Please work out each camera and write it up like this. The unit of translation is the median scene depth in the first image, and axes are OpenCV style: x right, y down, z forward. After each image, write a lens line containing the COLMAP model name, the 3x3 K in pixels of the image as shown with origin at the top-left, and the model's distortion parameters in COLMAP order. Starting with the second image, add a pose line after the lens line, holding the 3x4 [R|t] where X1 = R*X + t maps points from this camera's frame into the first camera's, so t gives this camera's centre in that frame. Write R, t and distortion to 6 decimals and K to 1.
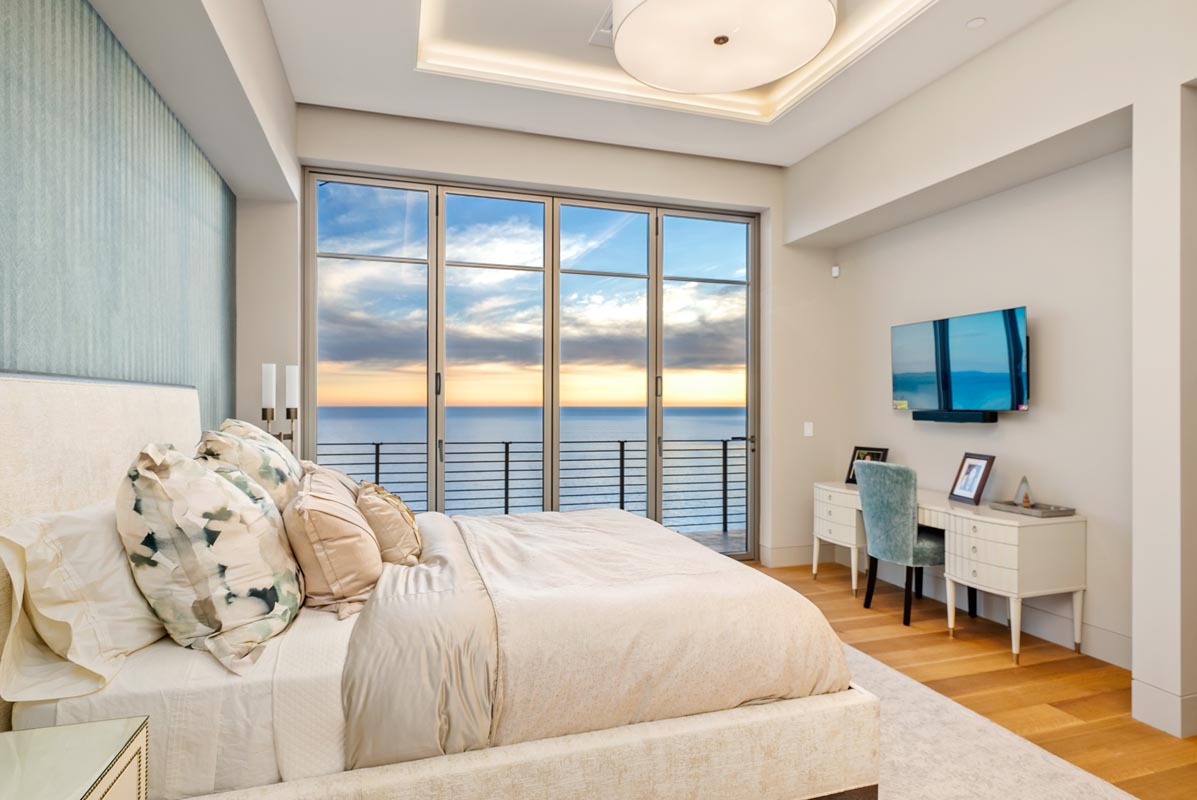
lens RADIAL K [[657.6, 0, 600.3], [0, 657.6, 405.2], [0, 0, 1]] dist [0.003081, 0.003255]
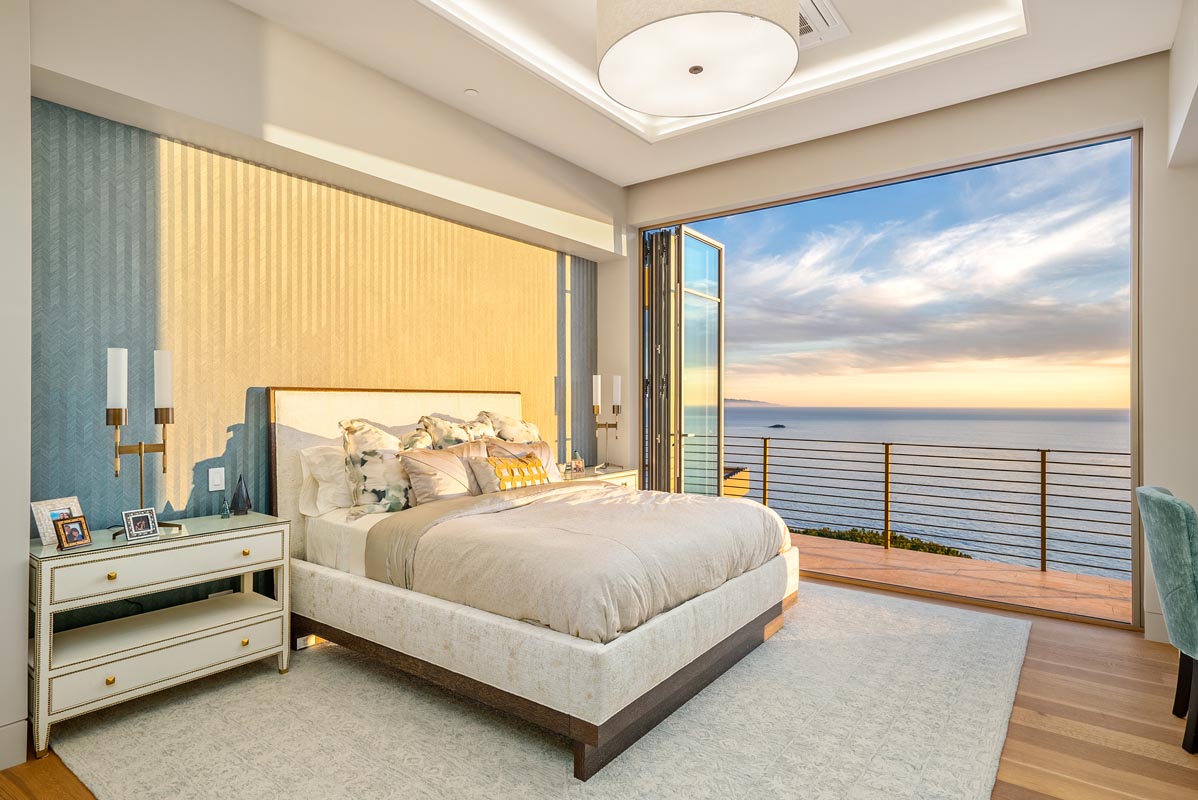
lens RADIAL K [[663.3, 0, 588.8], [0, 663.3, 402.9], [0, 0, 1]] dist [0.007620, 0.008741]
pose [[0.555509, -0.001990, -0.831508, 1.084089], [-0.001746, 0.999992, -0.003560, 0.005372], [0.831509, 0.003429, 0.555501, 0.258309]]
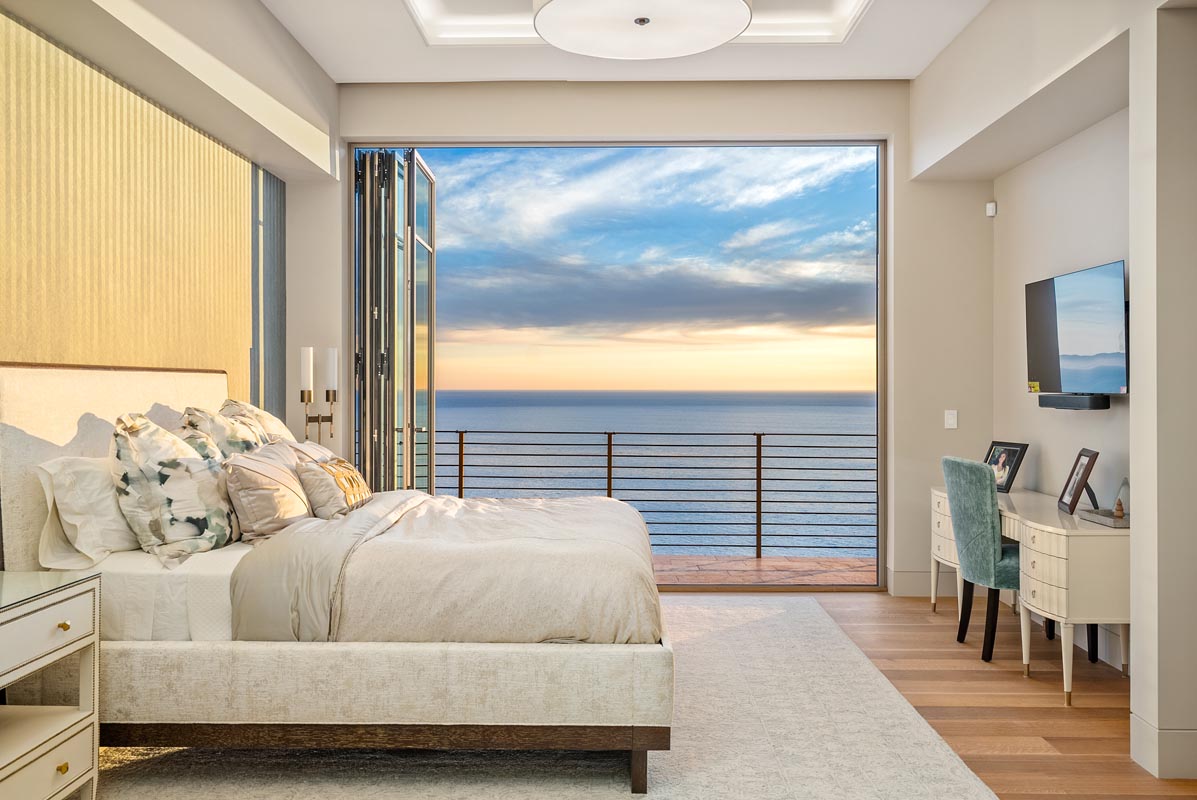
lens RADIAL K [[1008.5, 0, 600.6], [0, 1008.5, 391.2], [0, 0, 1]] dist [0.010495, 0.002620]
pose [[0.943779, 0.000327, -0.330578, 0.680363], [0.000668, 0.999996, 0.002896, 0.002043], [0.330577, -0.002954, 0.943774, -0.501611]]
